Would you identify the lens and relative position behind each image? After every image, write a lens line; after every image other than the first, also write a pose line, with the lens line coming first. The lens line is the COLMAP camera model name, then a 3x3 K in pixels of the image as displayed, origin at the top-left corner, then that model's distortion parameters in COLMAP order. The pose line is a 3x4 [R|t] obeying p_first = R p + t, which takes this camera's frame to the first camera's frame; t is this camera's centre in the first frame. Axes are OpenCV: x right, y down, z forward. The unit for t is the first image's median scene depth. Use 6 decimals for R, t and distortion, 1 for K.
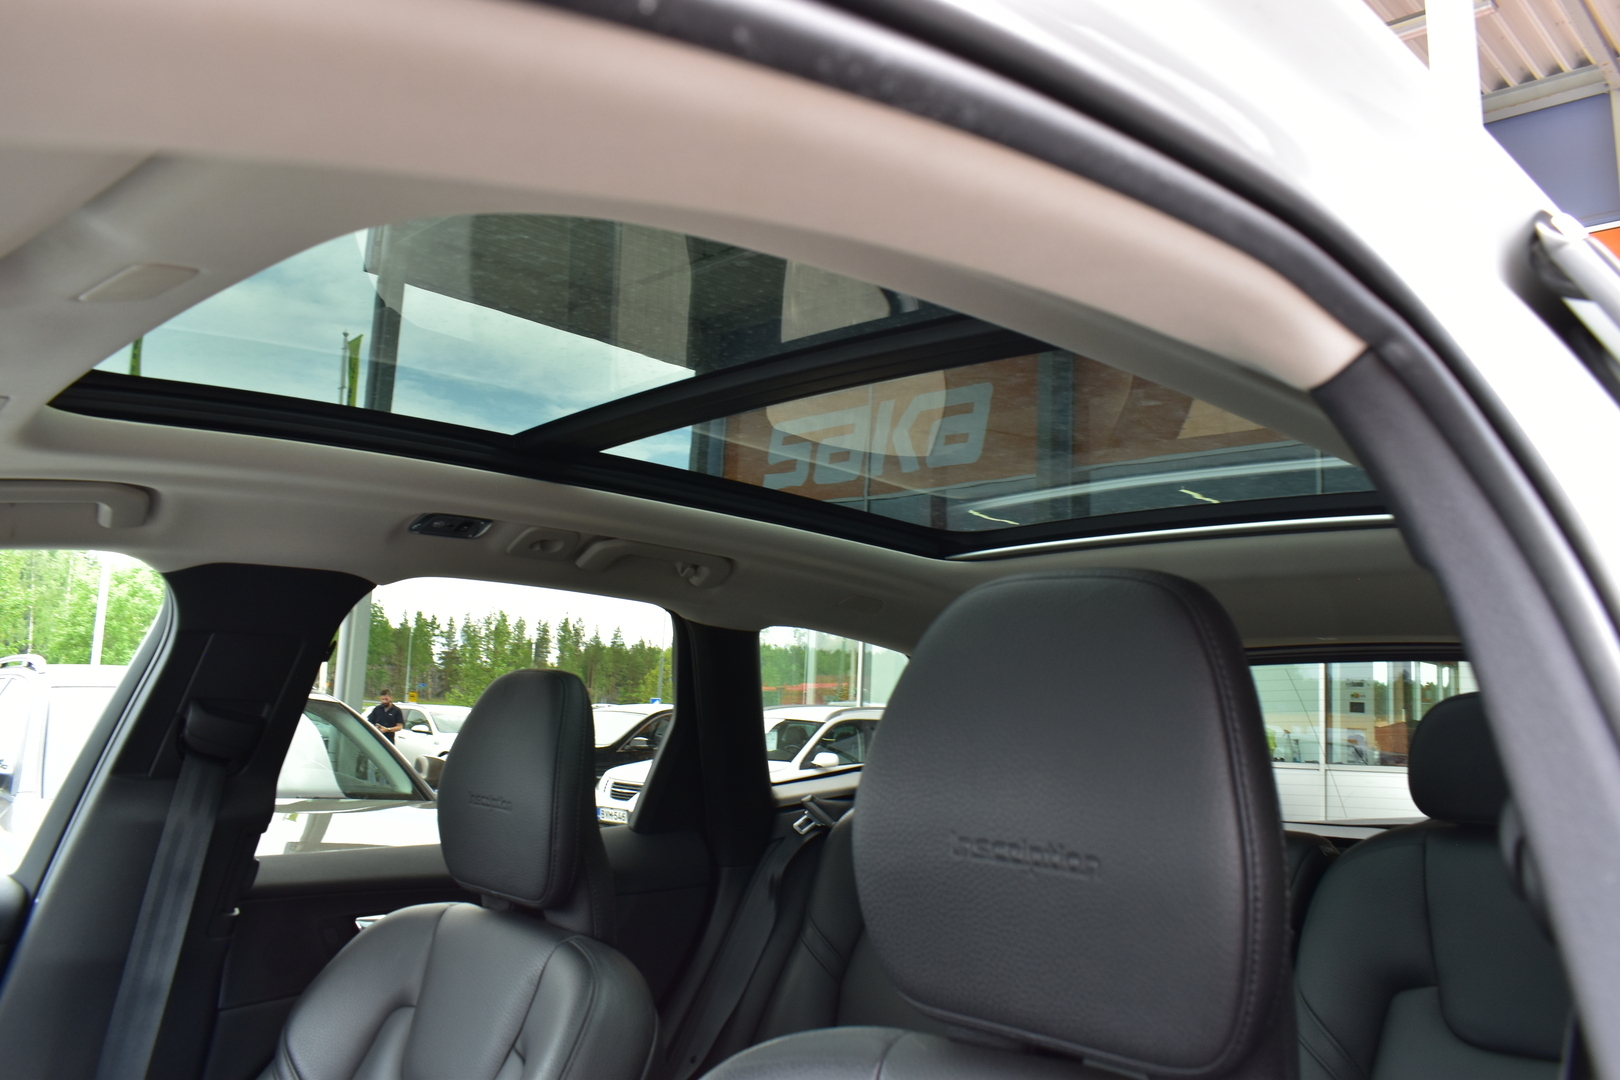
lens RADIAL K [[1302.1, 0, 810.0], [0, 1302.1, 540.0], [0, 0, 1]] dist [-0.086104, 0.007053]
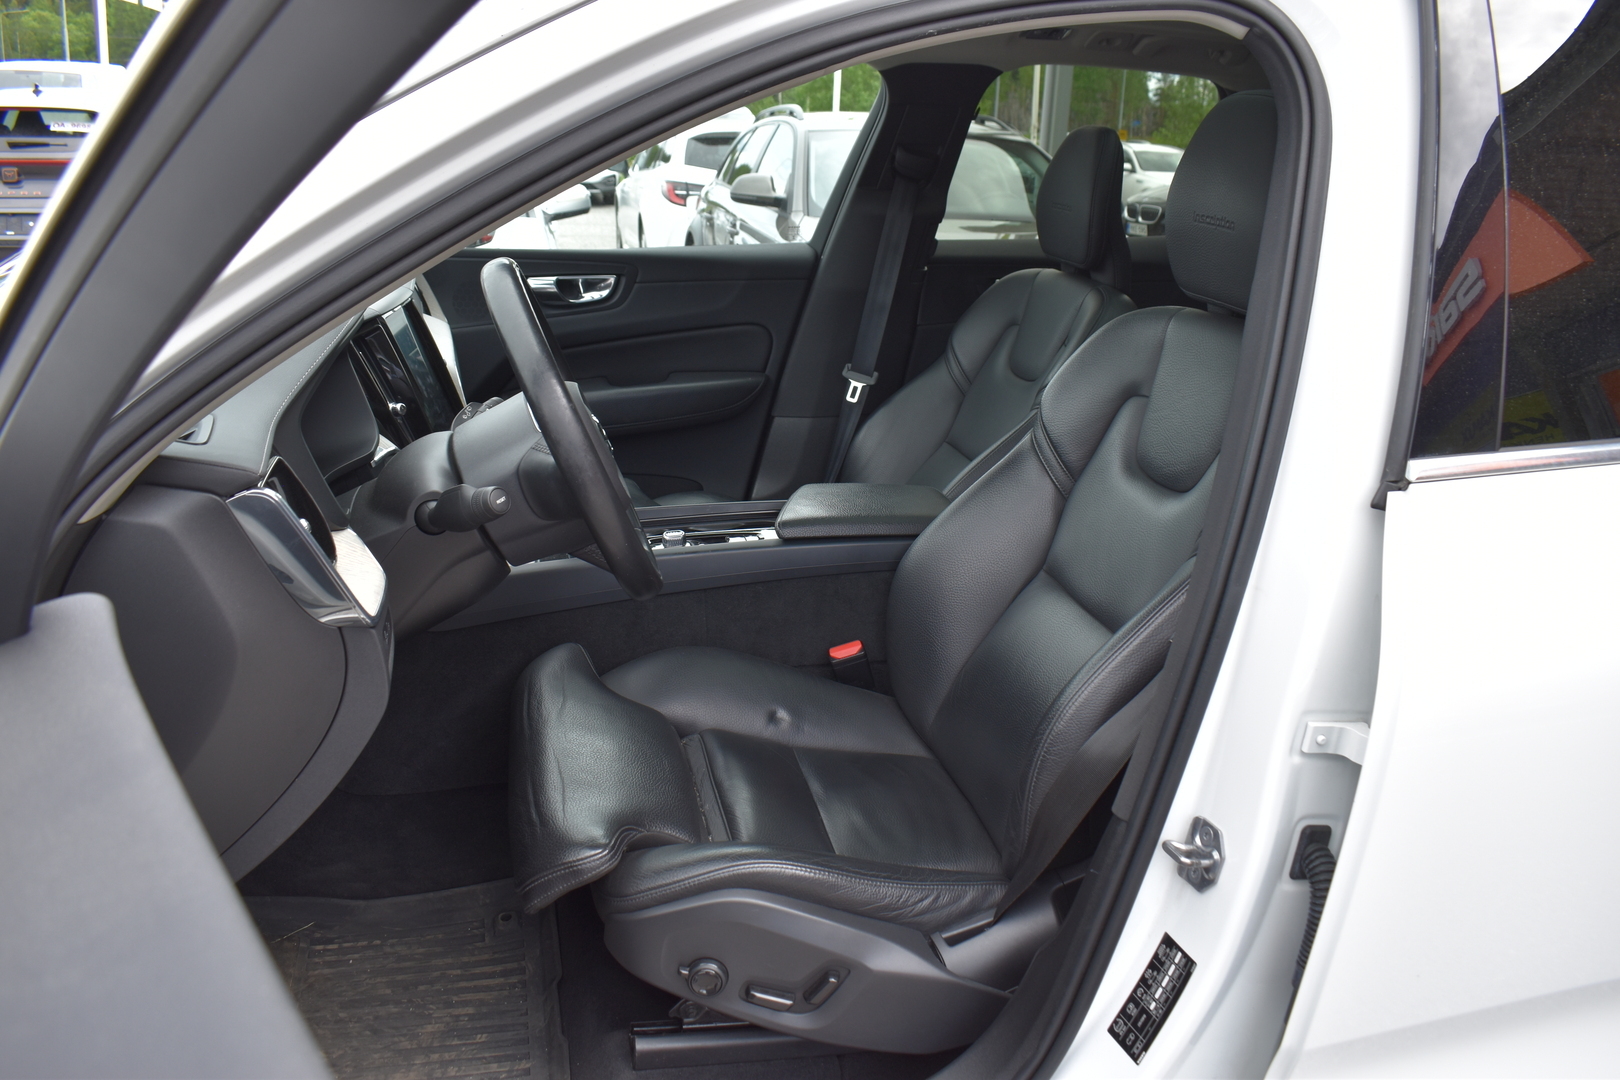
lens RADIAL K [[1302.1, 0, 810.0], [0, 1302.1, 540.0], [0, 0, 1]] dist [-0.086104, 0.007053]
pose [[0.862630, 0.151582, -0.482589, 0.300207], [0.061856, 0.915273, 0.398057, -0.078526], [0.502039, -0.373226, 0.780166, -0.558276]]
